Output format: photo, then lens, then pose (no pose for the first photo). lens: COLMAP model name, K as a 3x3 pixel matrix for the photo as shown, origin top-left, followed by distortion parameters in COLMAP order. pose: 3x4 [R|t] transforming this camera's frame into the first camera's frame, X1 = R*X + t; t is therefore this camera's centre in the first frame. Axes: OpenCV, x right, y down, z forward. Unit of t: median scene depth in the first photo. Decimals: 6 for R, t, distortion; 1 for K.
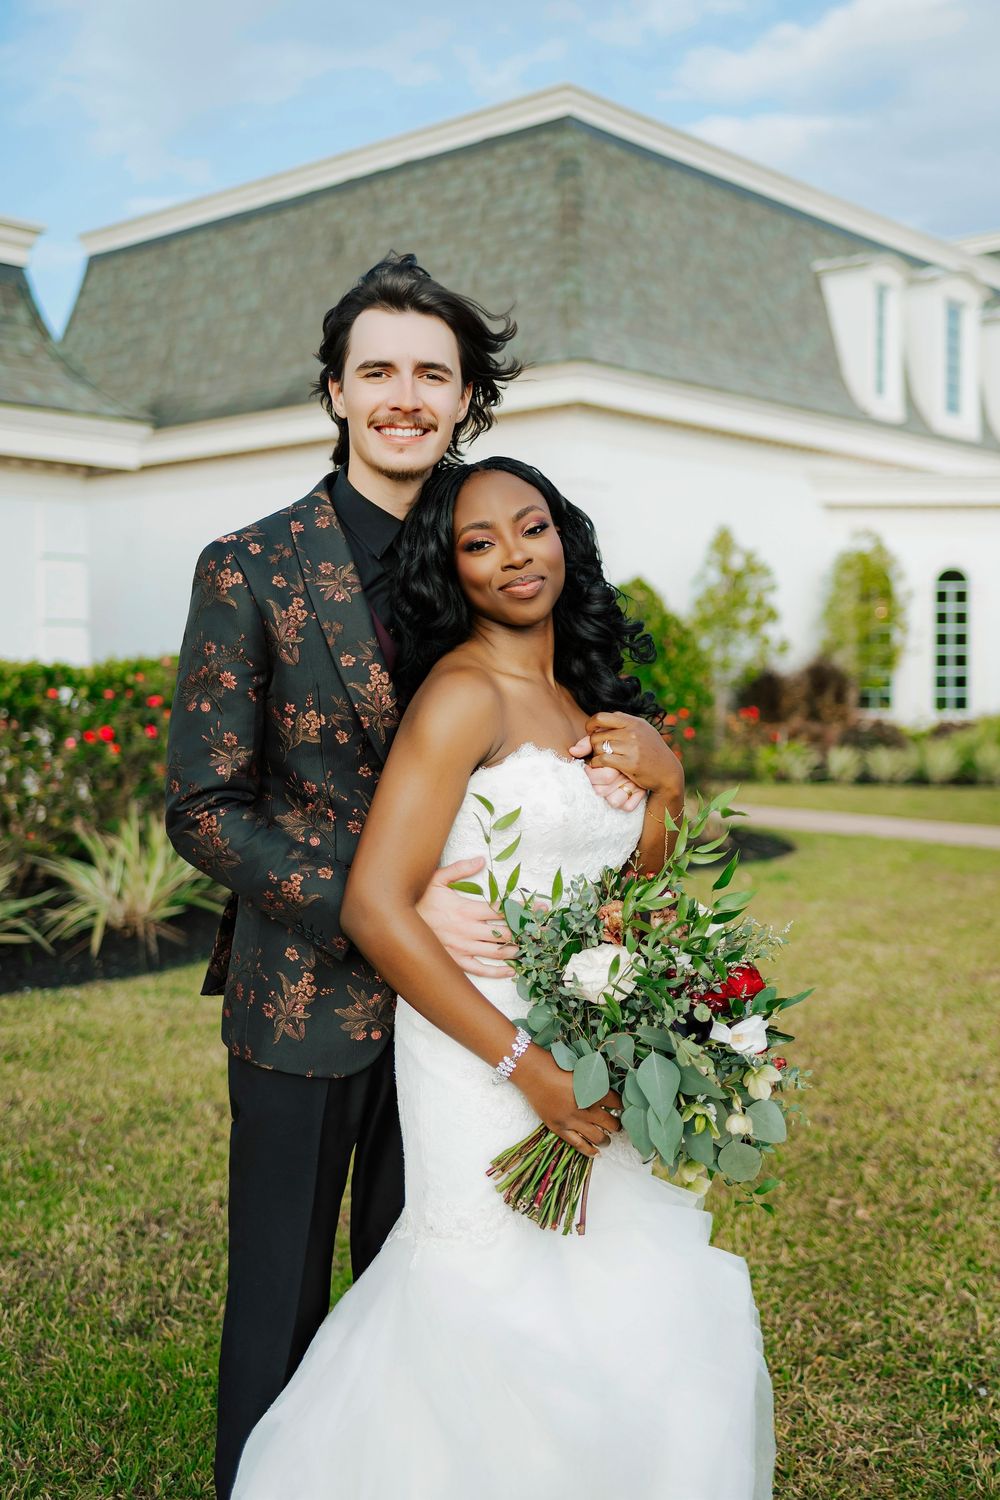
lens RADIAL K [[1606.2, 0, 547.3], [0, 1606.2, 733.8], [0, 0, 1]] dist [0.003492, -0.012936]
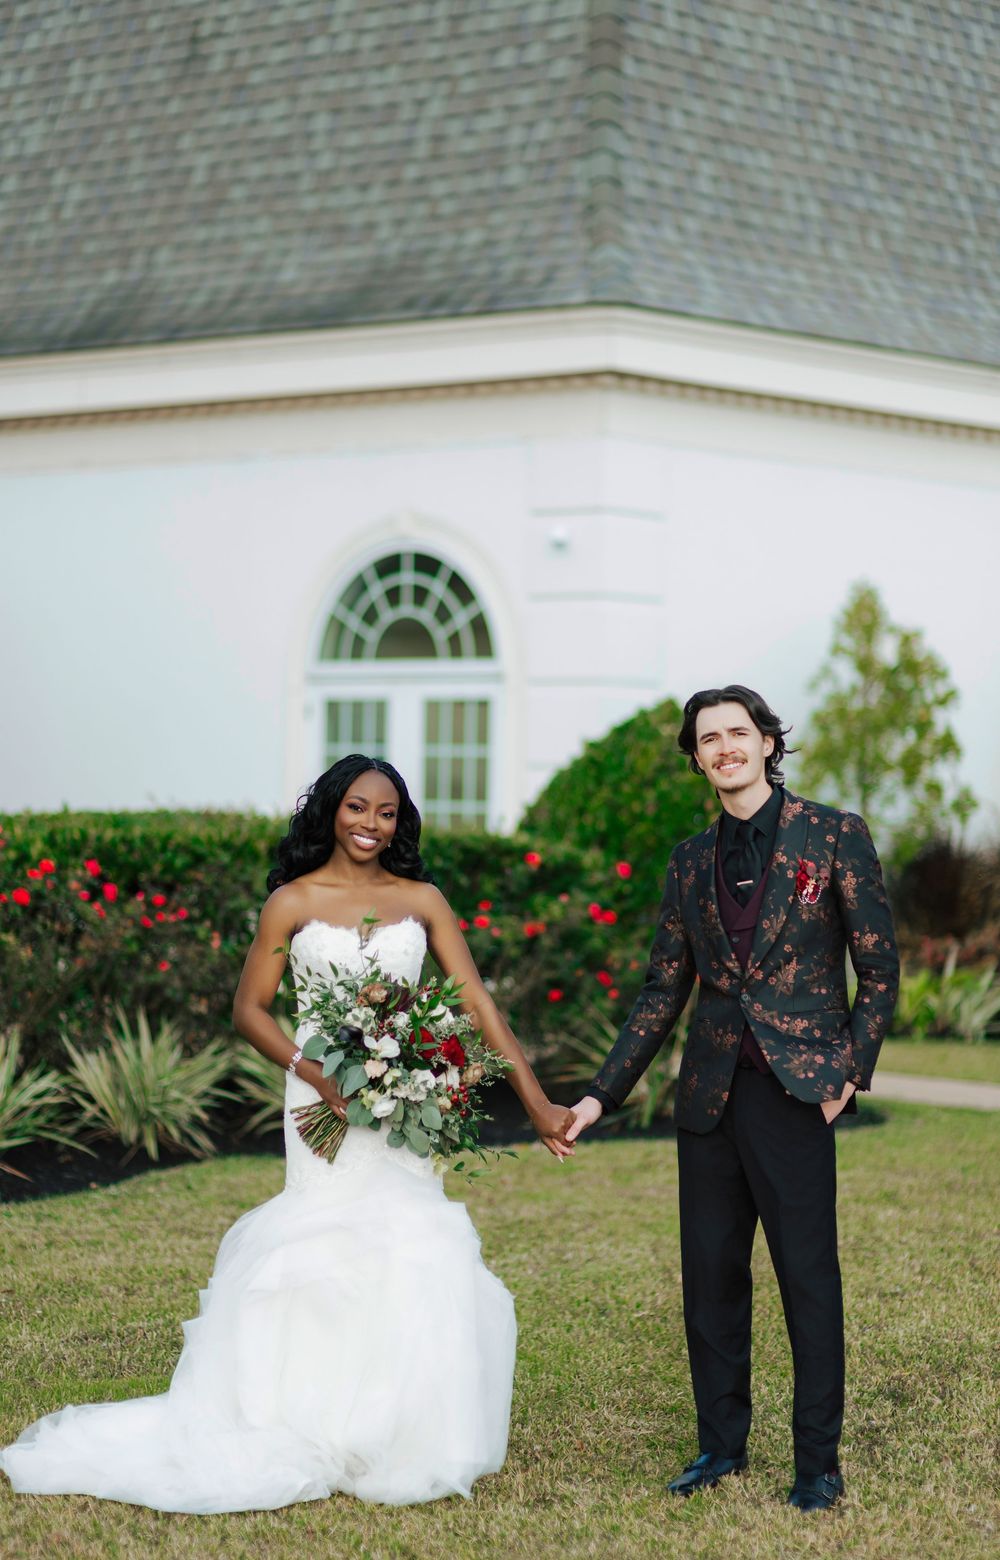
lens RADIAL K [[3946.4, 0, 569.8], [0, 3946.4, 781.1], [0, 0, 1]] dist [0.050216, -0.252923]
pose [[0.999630, 0.023303, -0.014055, 0.027323], [-0.023927, 0.998656, -0.045976, 0.005228], [0.012965, 0.046295, 0.998844, -0.388507]]
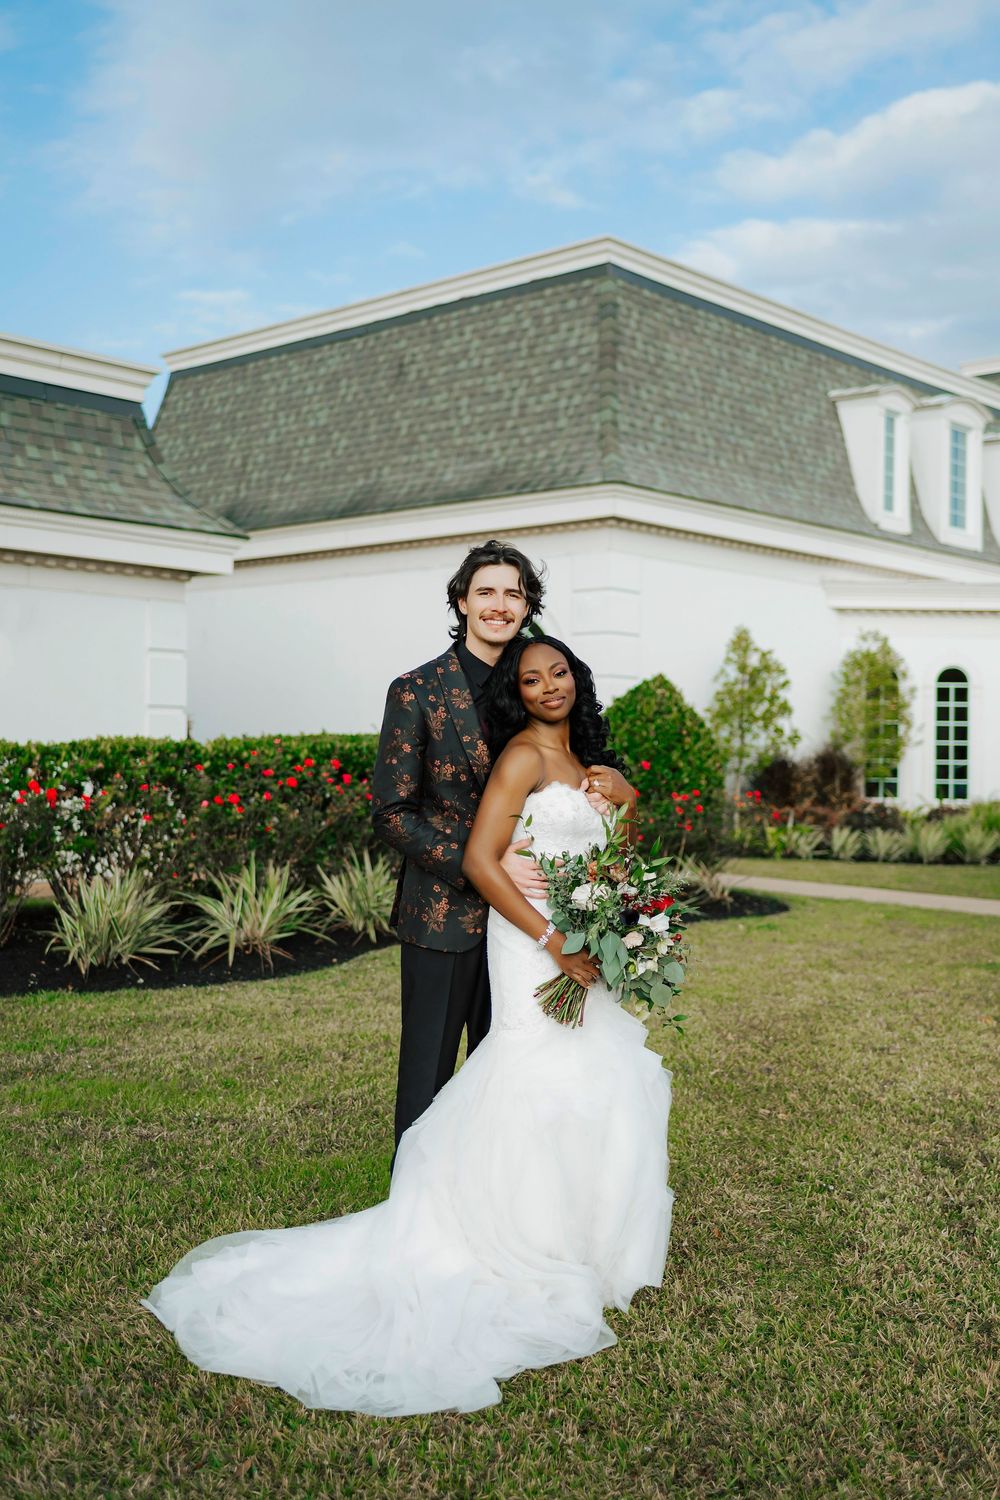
lens RADIAL K [[1606.2, 0, 547.3], [0, 1606.2, 733.8], [0, 0, 1]] dist [0.003492, -0.012936]
pose [[0.999612, 0.016262, -0.022610, 0.001260], [-0.017463, 0.998389, -0.053994, 0.006119], [0.021695, 0.054368, 0.998285, -0.110496]]
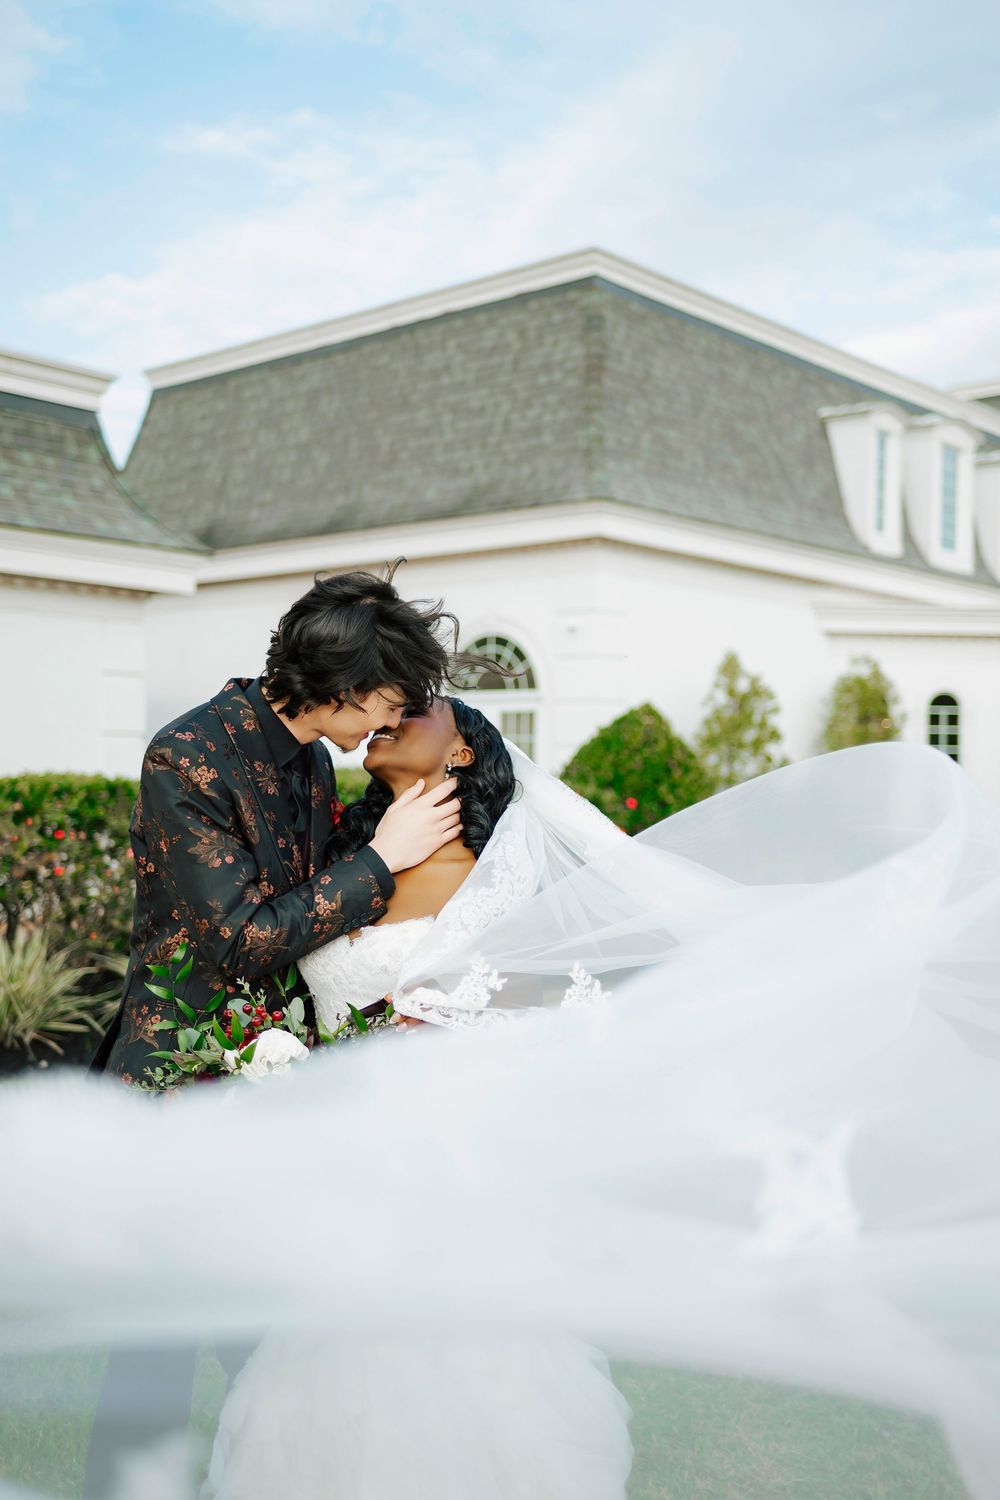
lens RADIAL K [[1530.2, 0, 551.8], [0, 1530.2, 767.5], [0, 0, 1]] dist [0.002459, -0.007089]
pose [[0.999722, 0.019758, -0.012877, 0.004046], [-0.020287, 0.998899, -0.042307, -0.005733], [0.012027, 0.042557, 0.999022, -0.027181]]
